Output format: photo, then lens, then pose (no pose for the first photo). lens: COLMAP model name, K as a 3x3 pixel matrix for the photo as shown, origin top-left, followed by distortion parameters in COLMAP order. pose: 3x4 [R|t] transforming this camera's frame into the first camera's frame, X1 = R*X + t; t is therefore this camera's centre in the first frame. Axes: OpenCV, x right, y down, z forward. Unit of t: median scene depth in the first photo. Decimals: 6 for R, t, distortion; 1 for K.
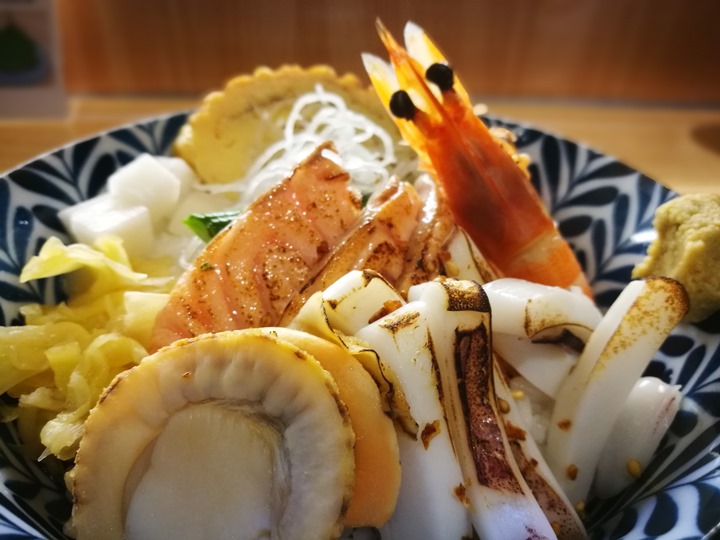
lens RADIAL K [[598.4, 0, 360.0], [0, 598.4, 270.0], [0, 0, 1]] dist [-0.103337, 0.129491]
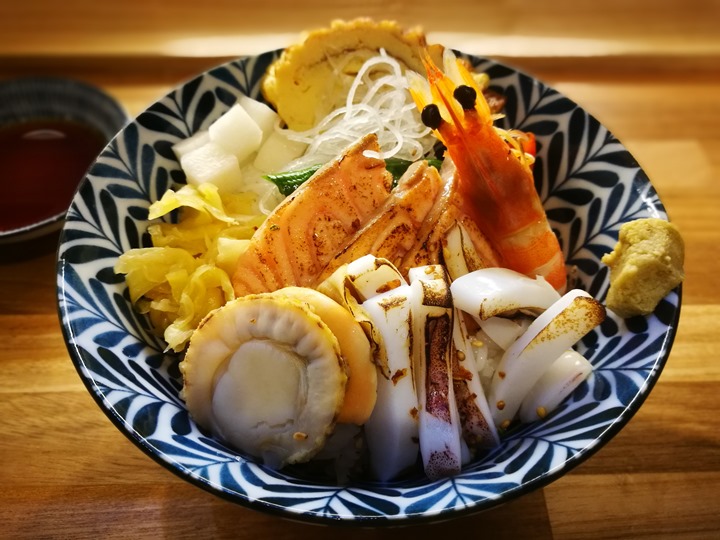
lens RADIAL K [[565.9, 0, 360.0], [0, 565.9, 270.0], [0, 0, 1]] dist [-0.009318, -0.006502]
pose [[0.981894, 0.148630, -0.117445, 0.126157], [-0.103969, 0.941097, 0.321755, -0.390005], [0.158349, -0.303719, 0.939511, -0.290055]]
